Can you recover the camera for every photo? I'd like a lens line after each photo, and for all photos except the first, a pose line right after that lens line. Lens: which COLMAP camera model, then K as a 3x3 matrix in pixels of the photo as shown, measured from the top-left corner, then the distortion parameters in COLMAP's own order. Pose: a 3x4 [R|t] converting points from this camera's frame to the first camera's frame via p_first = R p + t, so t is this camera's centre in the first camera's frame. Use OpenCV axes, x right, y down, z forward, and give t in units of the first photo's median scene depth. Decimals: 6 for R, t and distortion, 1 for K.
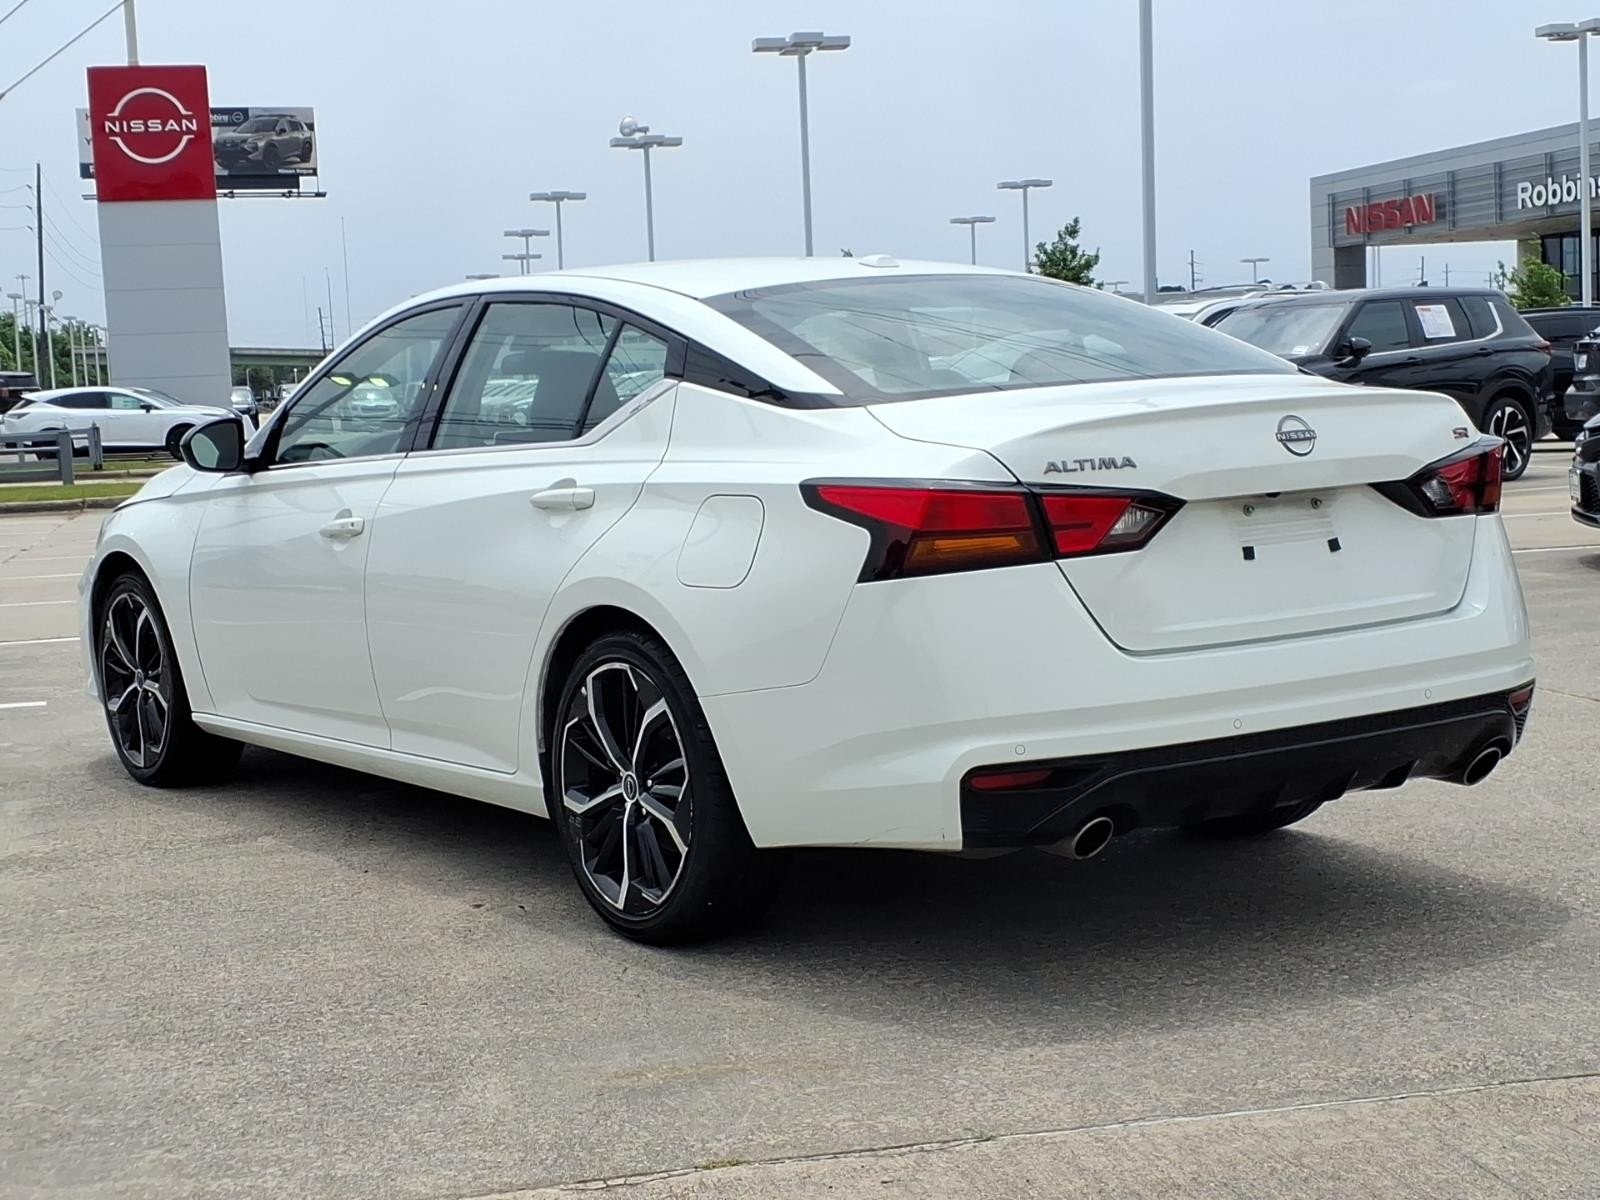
lens RADIAL K [[2536.1, 0, 745.9], [0, 2536.1, 594.1], [0, 0, 1]] dist [0.150487, 0.000000]
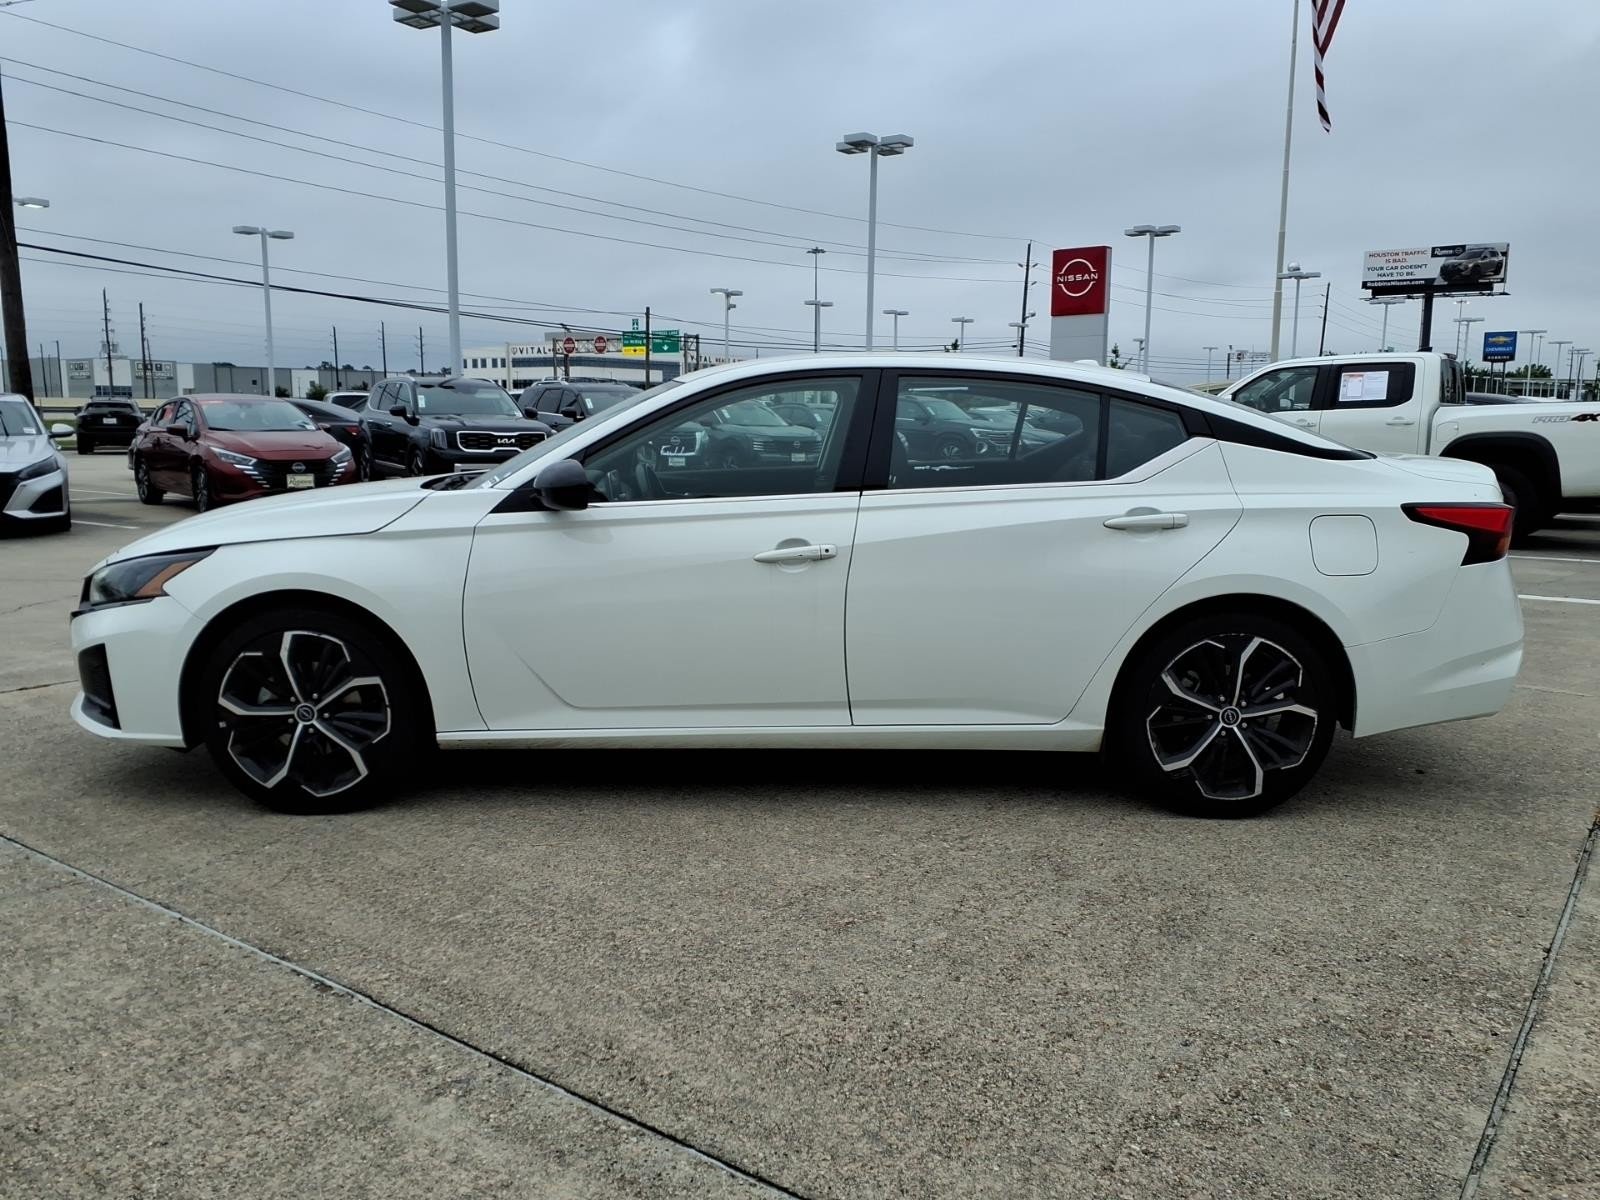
lens RADIAL K [[1286.4, 0, 793.7], [0, 1286.4, 588.4], [0, 0, 1]] dist [0.029352, -0.000380]
pose [[0.573908, -0.075724, 0.815411, -1.068308], [0.048941, 0.997107, 0.058152, -0.073039], [-0.817456, 0.006533, 0.575954, 1.034255]]
